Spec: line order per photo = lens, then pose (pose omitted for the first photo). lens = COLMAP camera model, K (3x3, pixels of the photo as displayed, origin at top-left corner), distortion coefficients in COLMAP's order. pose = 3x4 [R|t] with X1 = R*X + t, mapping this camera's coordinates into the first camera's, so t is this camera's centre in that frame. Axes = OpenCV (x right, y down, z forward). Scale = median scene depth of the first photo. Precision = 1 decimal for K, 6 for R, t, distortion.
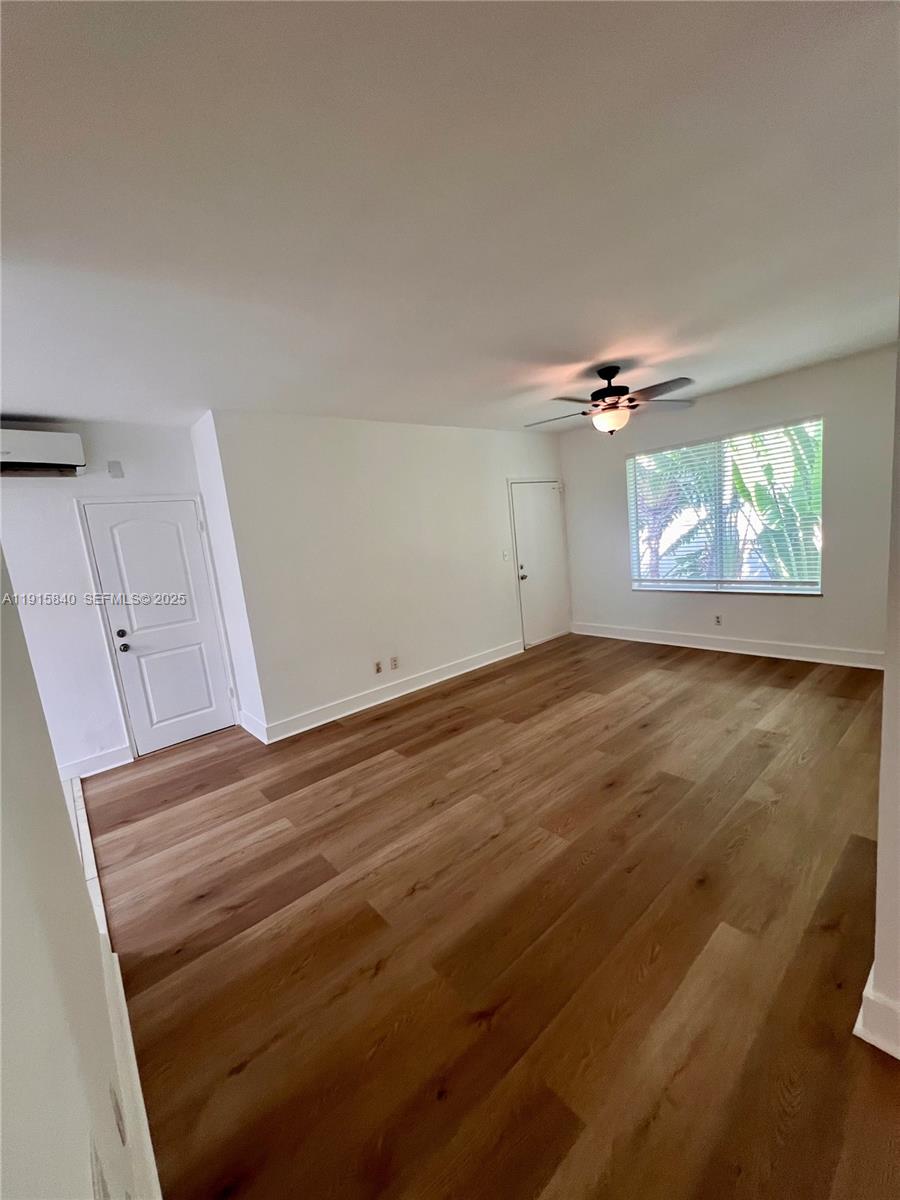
lens RADIAL K [[479.0, 0, 450.9], [0, 479.0, 601.1], [0, 0, 1]] dist [-0.001049, 0.000272]
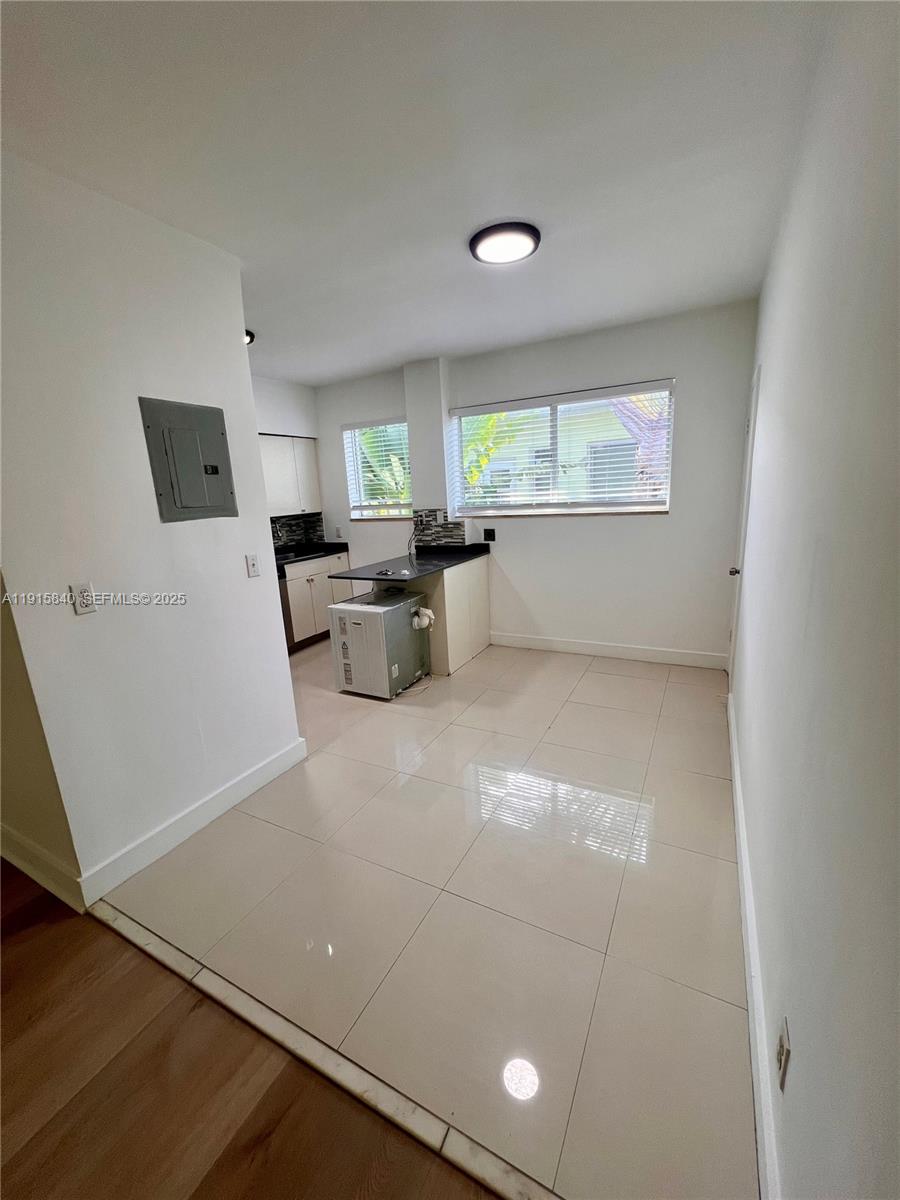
lens RADIAL K [[479.0, 0, 449.7], [0, 479.0, 603.3], [0, 0, 1]] dist [-0.001049, 0.000272]
pose [[-0.921170, 0.231887, -0.312529, -0.798345], [0.092800, 0.910808, 0.402266, -0.078021], [0.377934, 0.341552, -0.860528, 1.236138]]
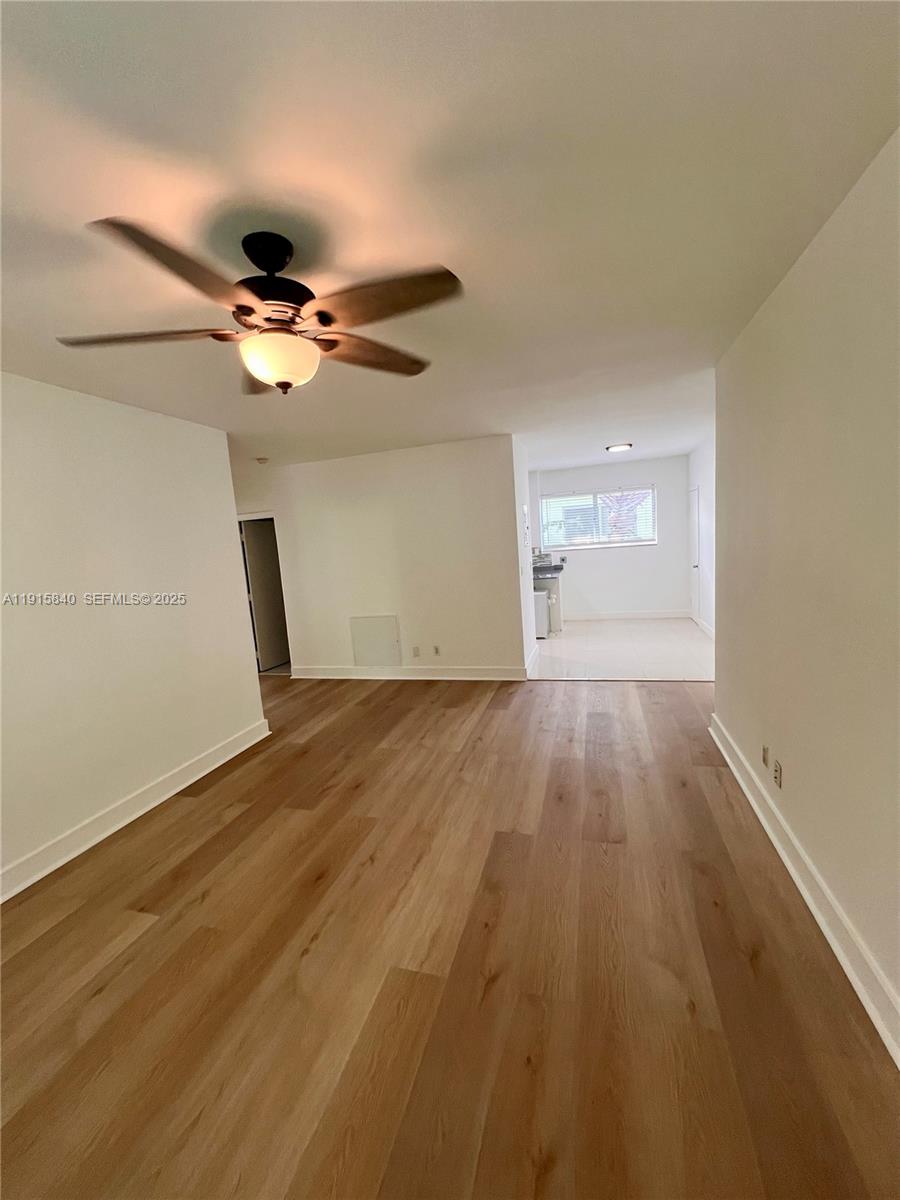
lens RADIAL K [[479.0, 0, 444.8], [0, 479.0, 596.6], [0, 0, 1]] dist [-0.001049, 0.000272]
pose [[-0.832606, 0.230542, -0.503605, 0.602621], [0.080090, 0.949812, 0.302396, -0.359091], [0.548045, 0.211443, -0.809283, 1.857183]]
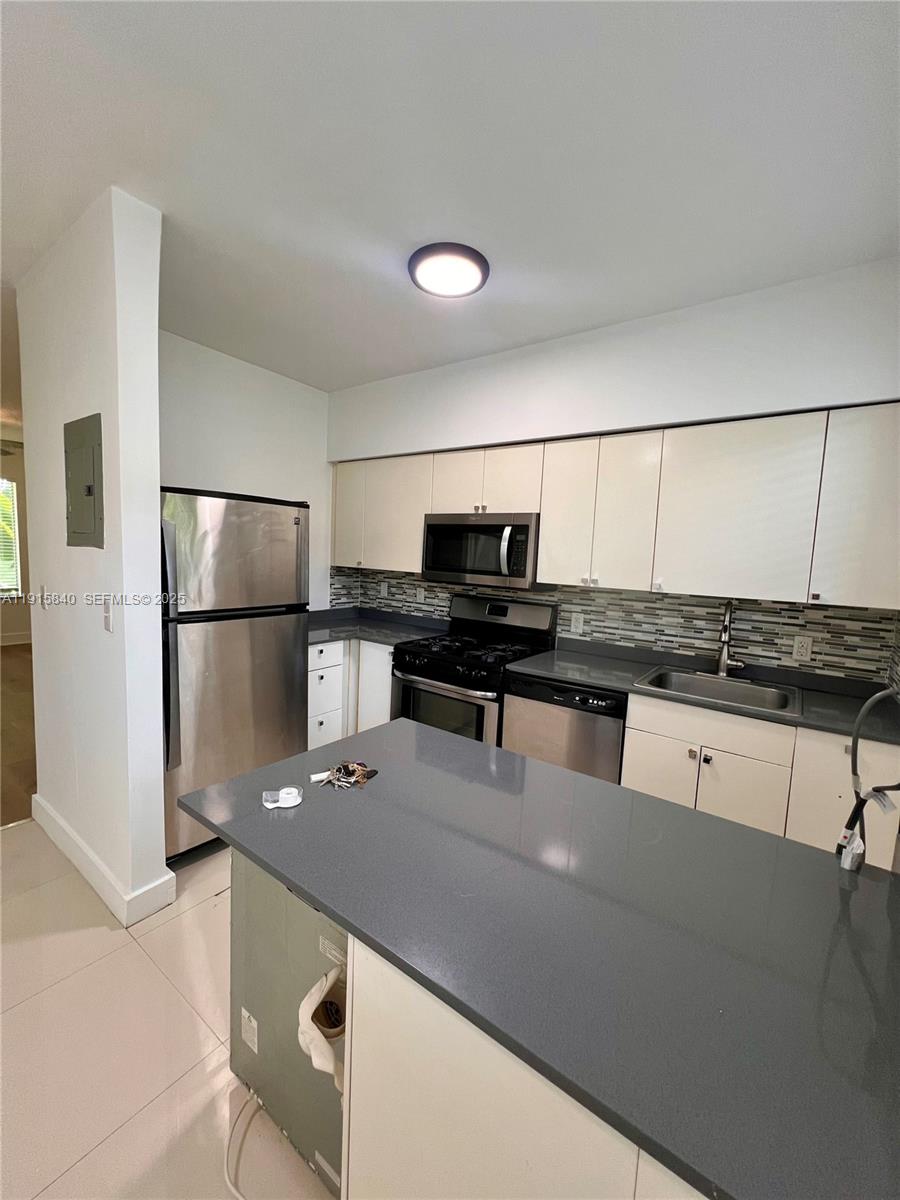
lens RADIAL K [[479.0, 0, 448.9], [0, 479.0, 603.0], [0, 0, 1]] dist [-0.001049, 0.000272]
pose [[-0.229585, -0.005396, 0.973274, -1.451573], [0.128272, 0.991094, 0.035753, 0.181003], [-0.964799, 0.133052, -0.226848, 0.093122]]
